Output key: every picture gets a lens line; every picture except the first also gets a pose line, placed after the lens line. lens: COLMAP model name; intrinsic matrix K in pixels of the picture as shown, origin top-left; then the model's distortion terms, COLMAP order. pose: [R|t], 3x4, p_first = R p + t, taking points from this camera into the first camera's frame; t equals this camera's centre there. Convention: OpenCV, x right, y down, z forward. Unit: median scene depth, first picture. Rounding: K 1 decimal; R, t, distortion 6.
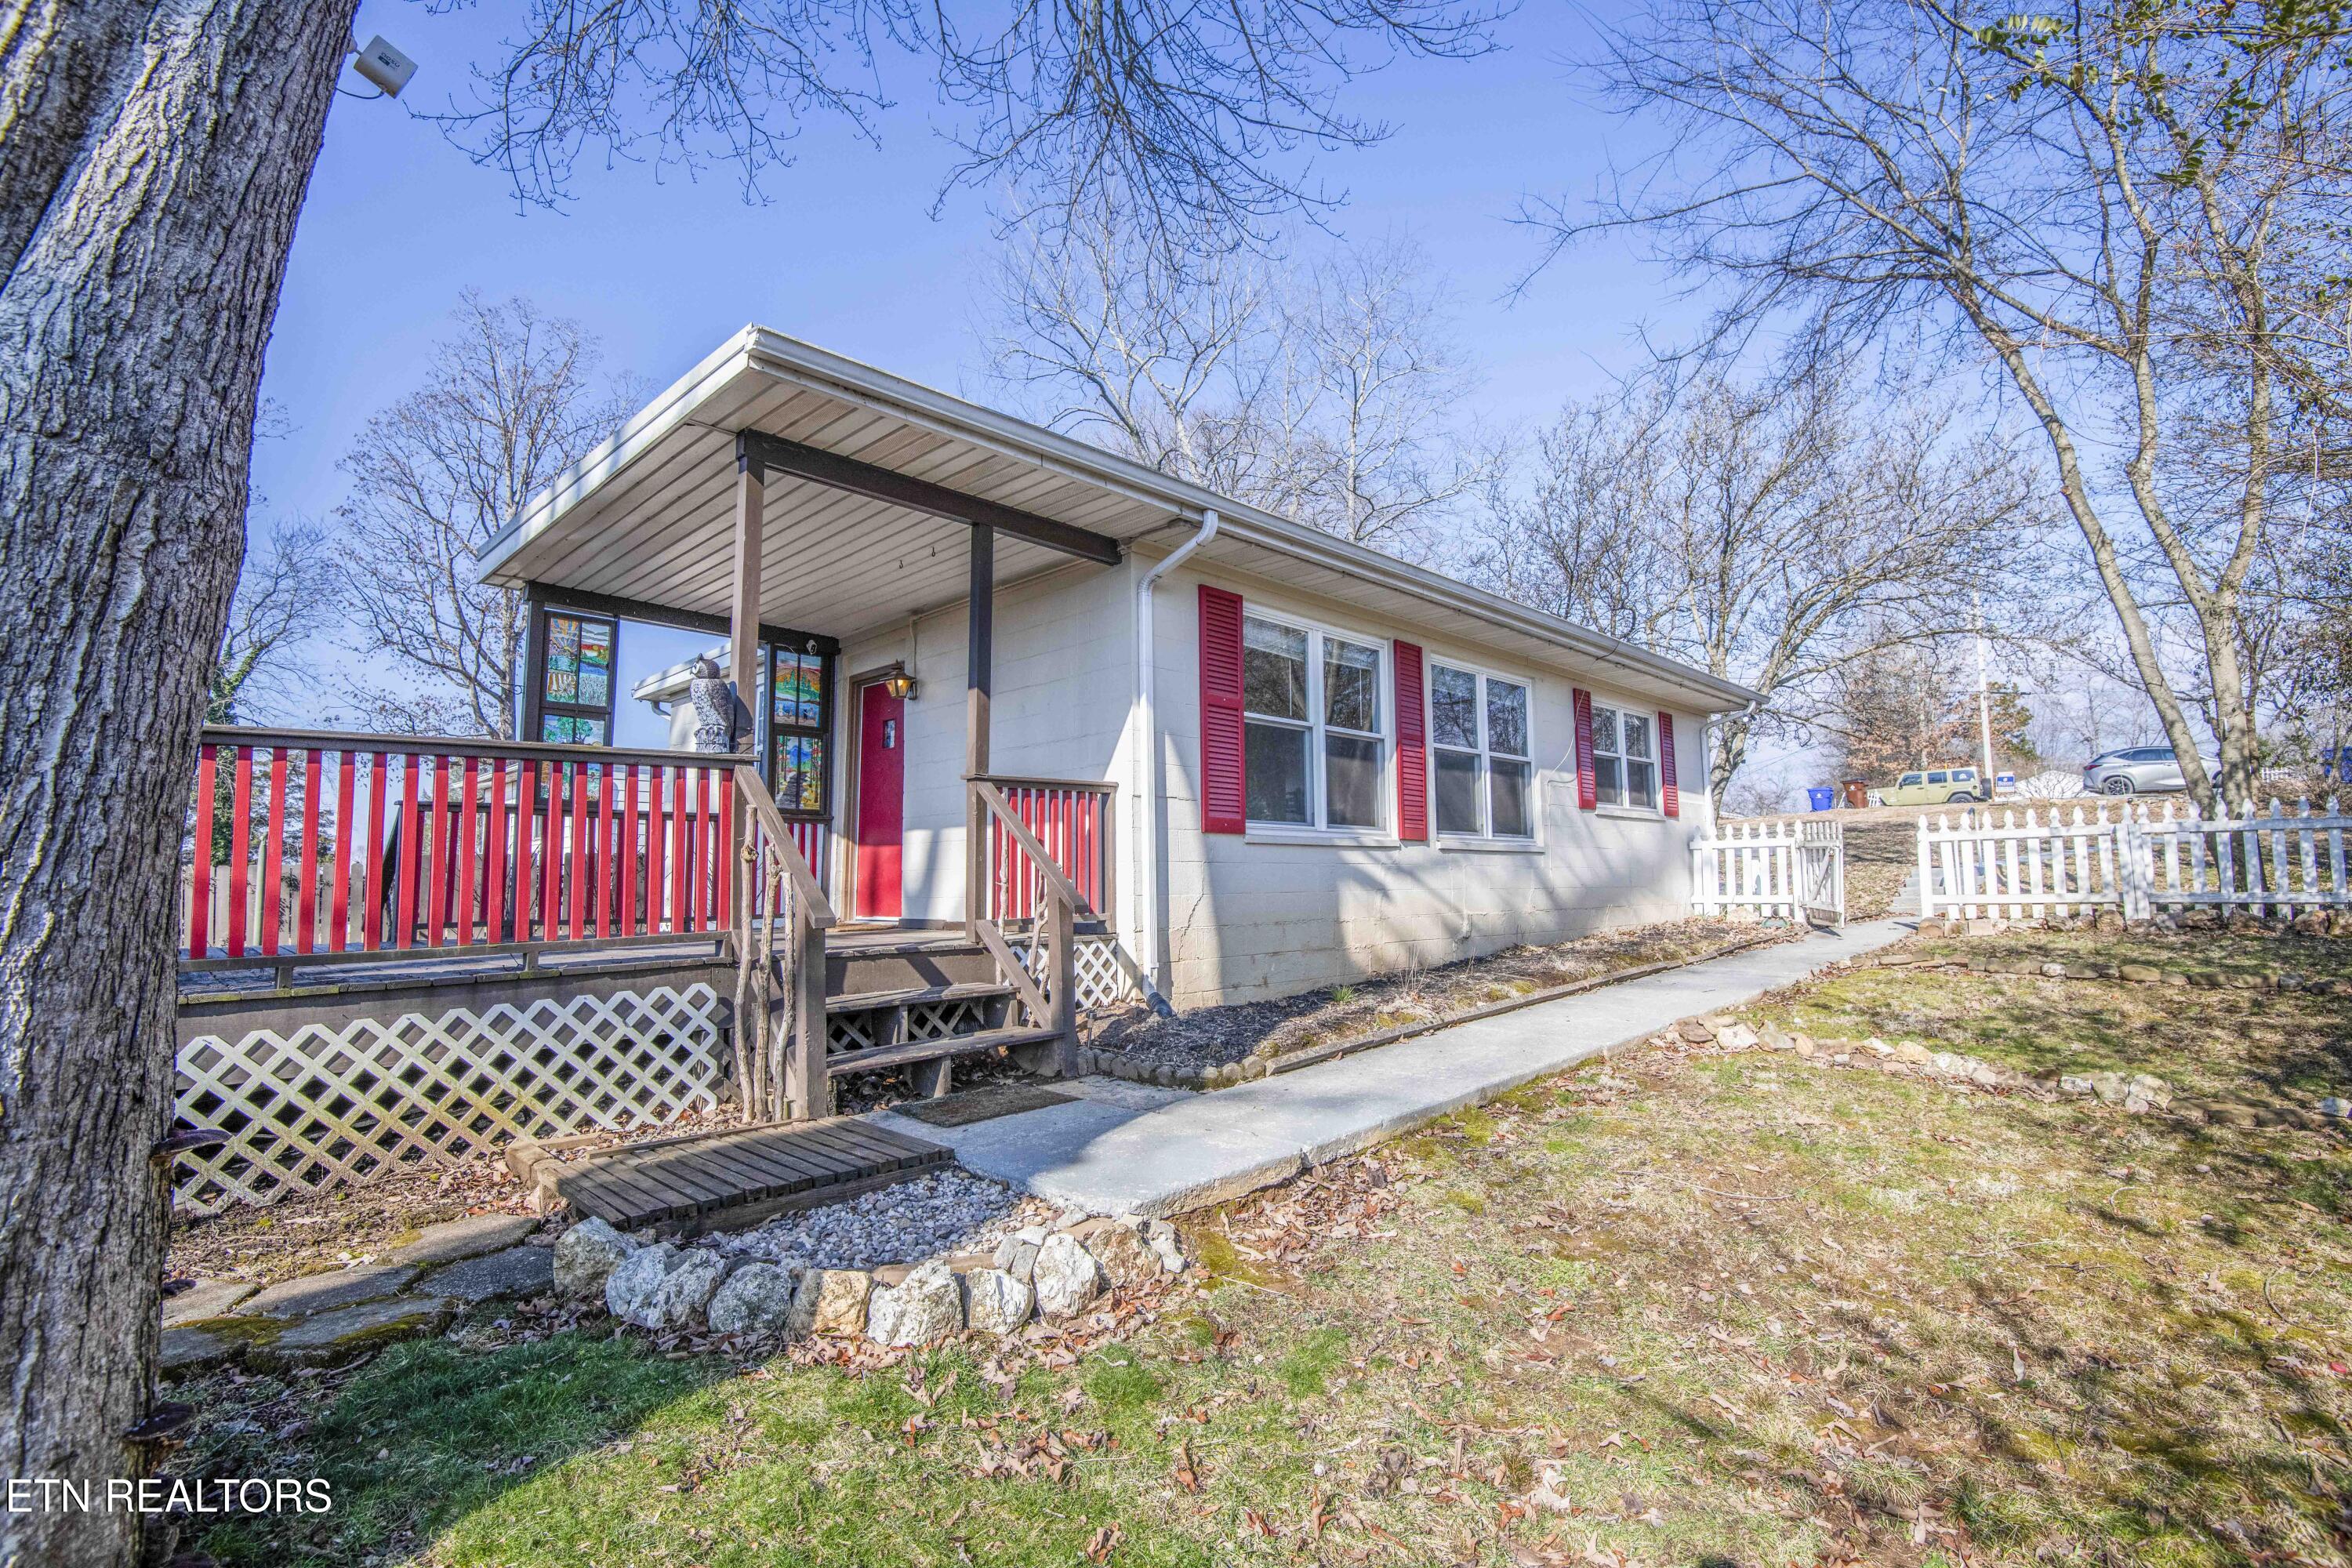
lens RADIAL K [[1090.1, 0, 1176.0], [0, 1090.1, 784.0], [0, 0, 1]] dist [-0.023708, -0.013293]
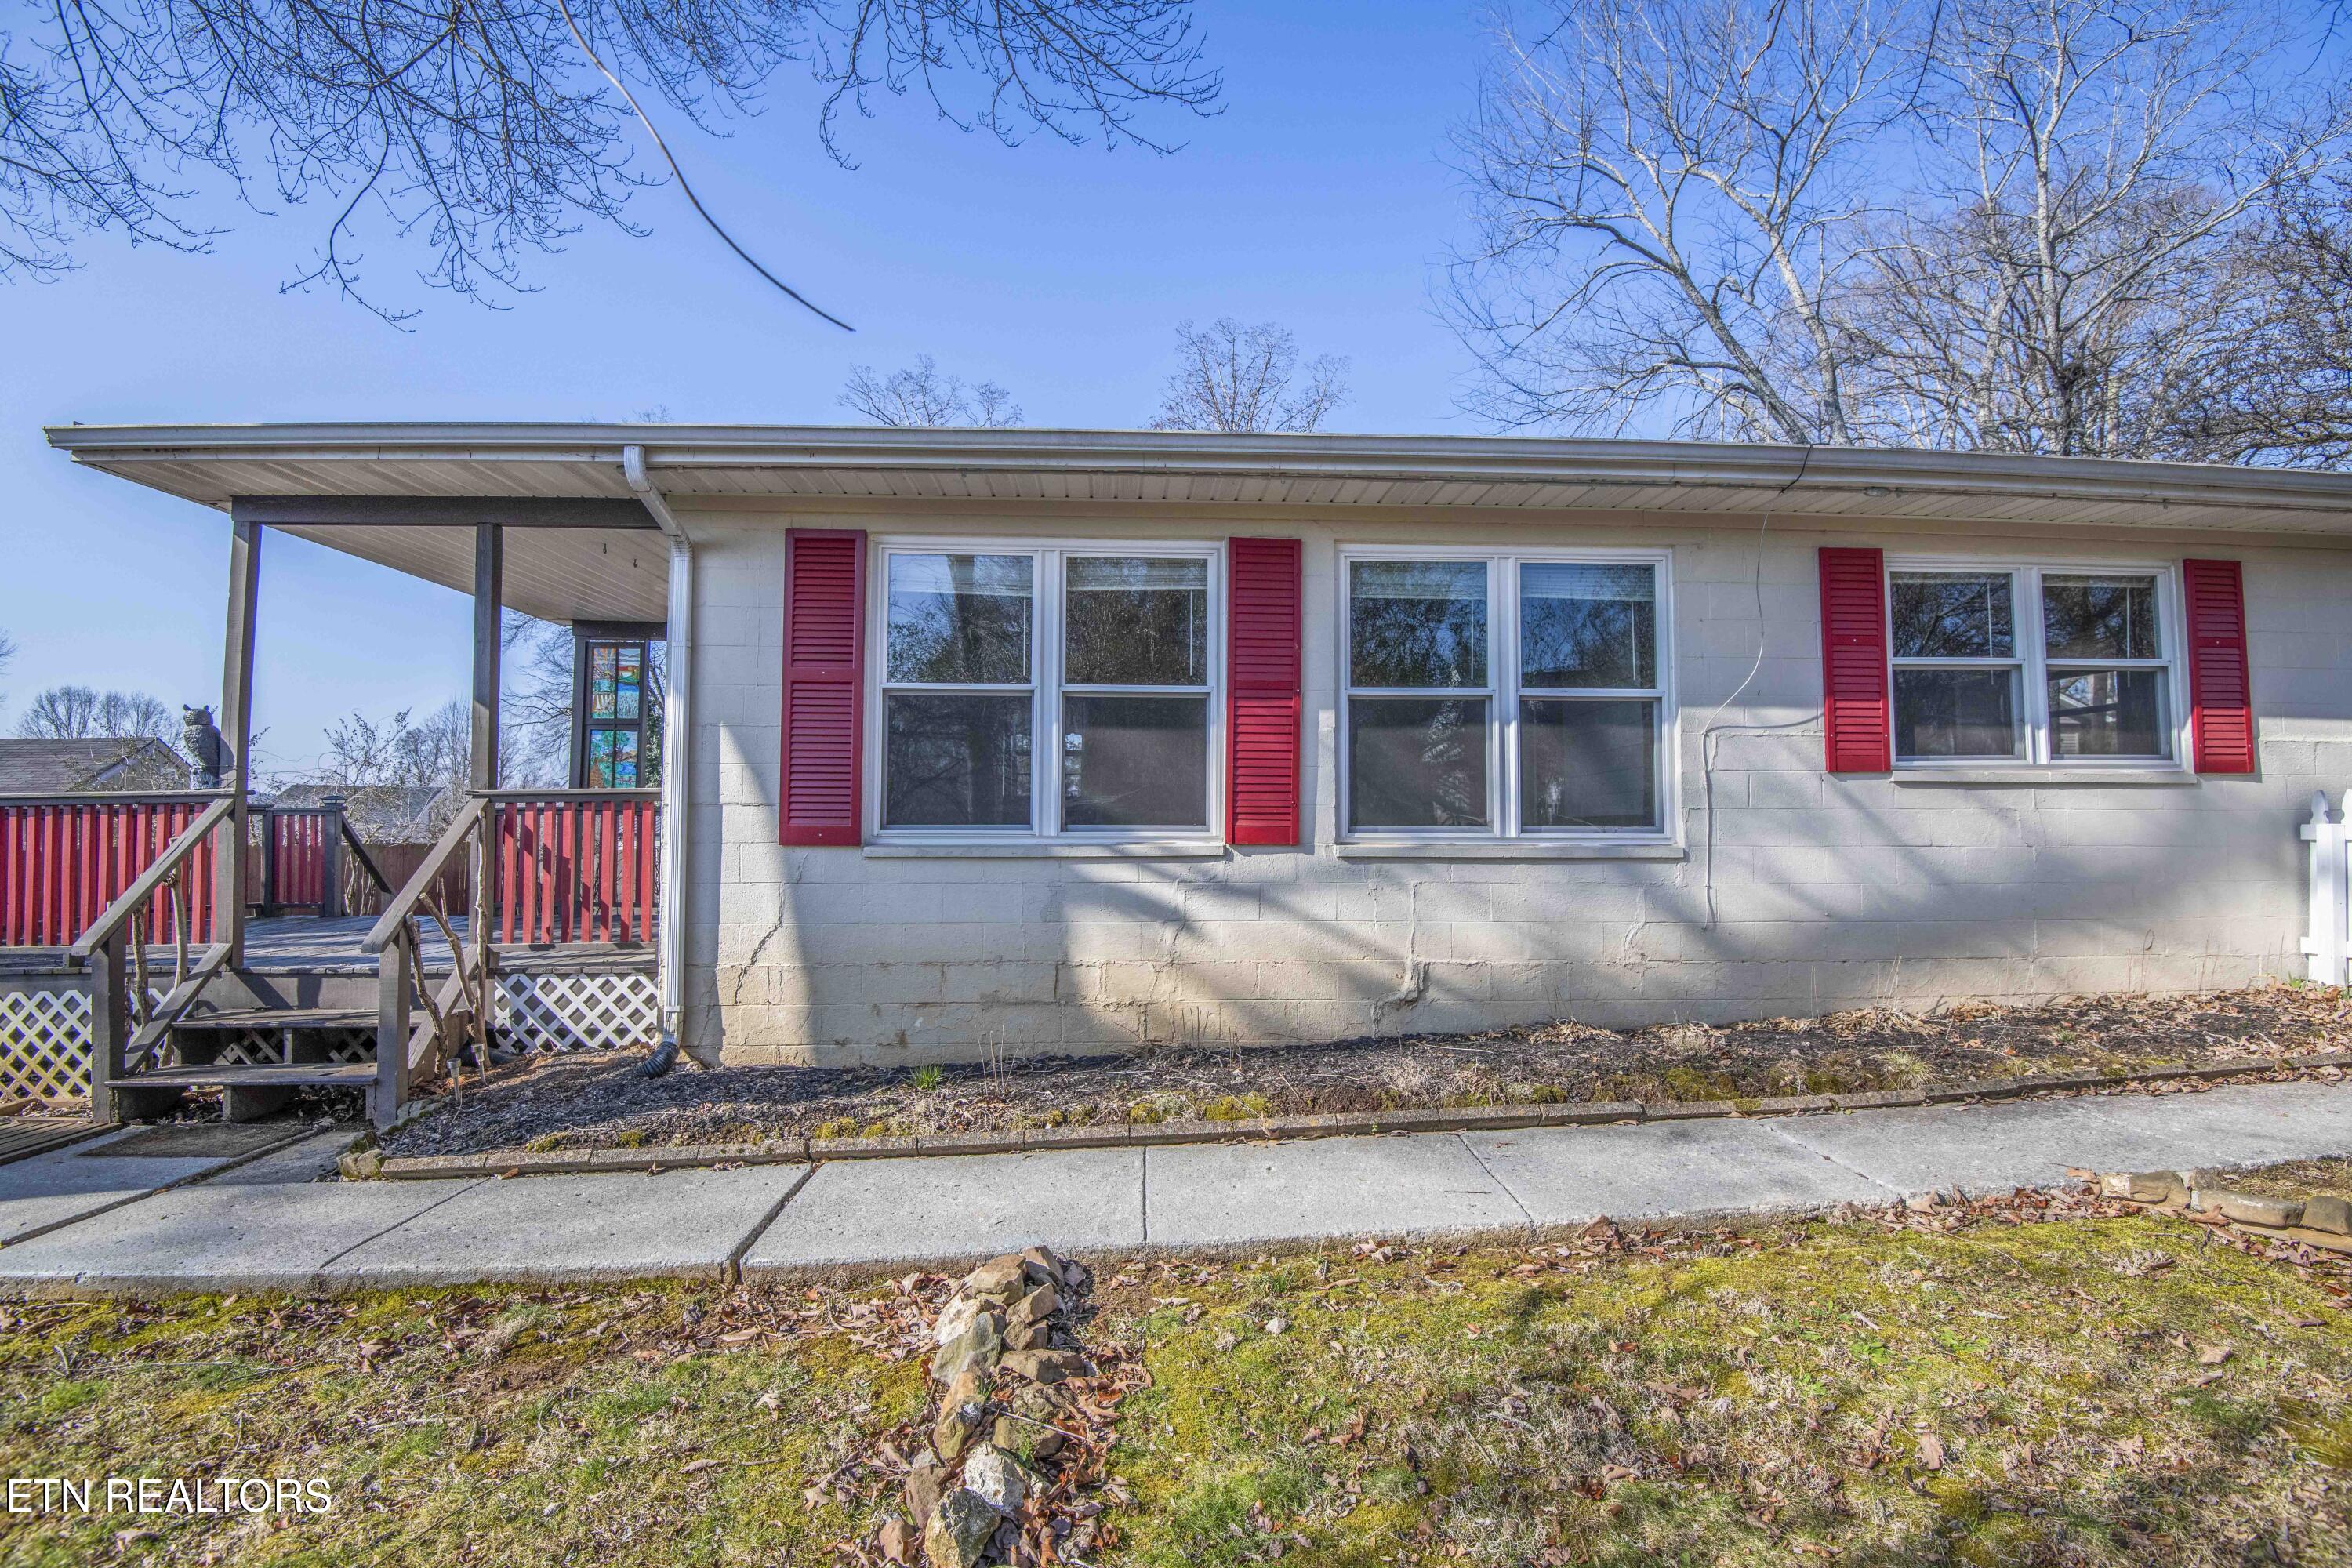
lens RADIAL K [[1090.1, 0, 1176.0], [0, 1090.1, 784.0], [0, 0, 1]] dist [-0.023708, -0.013293]
pose [[0.738319, -0.018450, -0.674199, 0.655118], [0.054759, 0.997965, 0.032656, -0.008639], [0.672225, -0.061029, 0.737827, 0.518722]]
